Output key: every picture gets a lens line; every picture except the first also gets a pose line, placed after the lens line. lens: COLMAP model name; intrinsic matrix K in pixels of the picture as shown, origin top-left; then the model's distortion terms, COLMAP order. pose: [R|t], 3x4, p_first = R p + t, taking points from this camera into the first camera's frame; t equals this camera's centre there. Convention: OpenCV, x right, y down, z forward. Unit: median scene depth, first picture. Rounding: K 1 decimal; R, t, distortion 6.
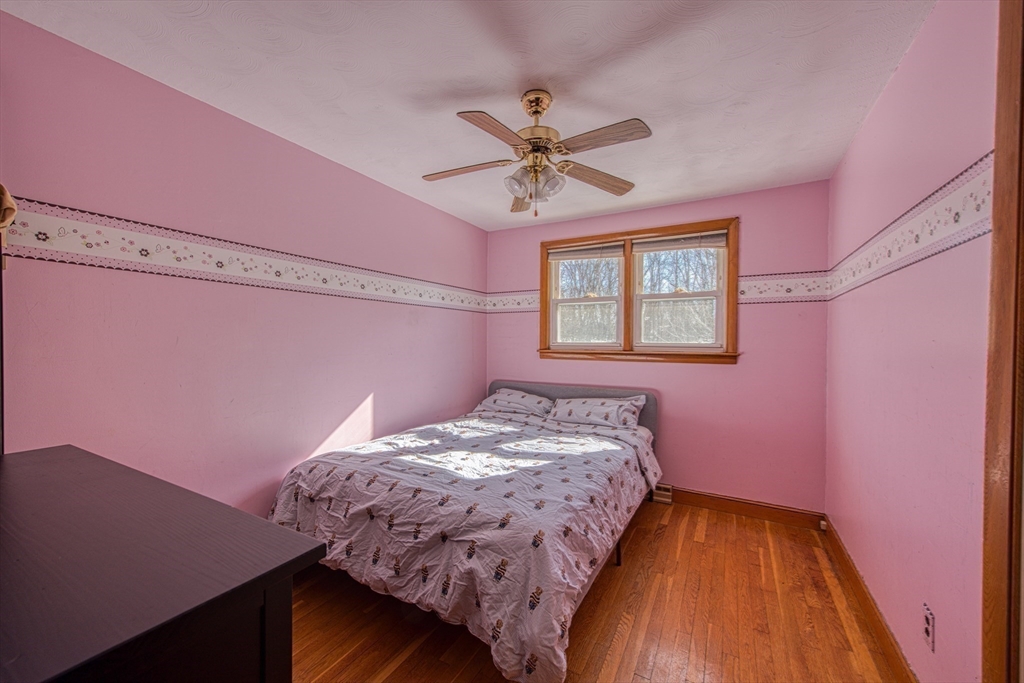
lens RADIAL K [[401.4, 0, 511.9], [0, 401.4, 344.4], [0, 0, 1]] dist [-0.000771, -0.000239]
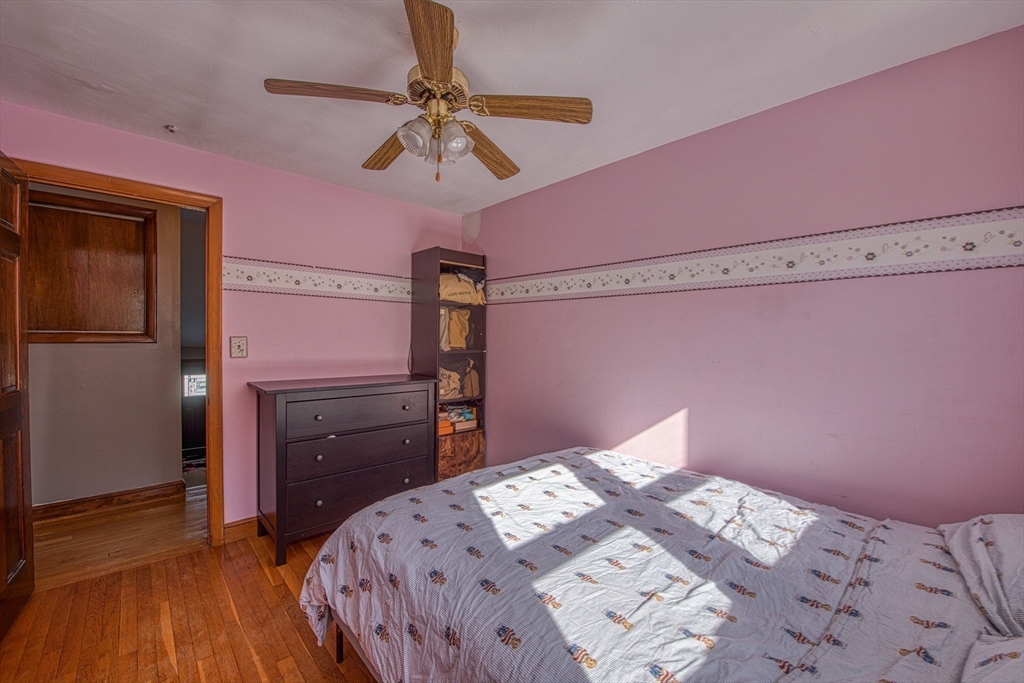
lens RADIAL K [[405.2, 0, 511.6], [0, 405.2, 343.9], [0, 0, 1]] dist [-0.019742, -0.000886]
pose [[-0.314421, -0.004227, -0.949274, 0.520133], [-0.025354, 0.999671, 0.003947, 0.000197], [0.948945, 0.025309, -0.314425, 0.955787]]
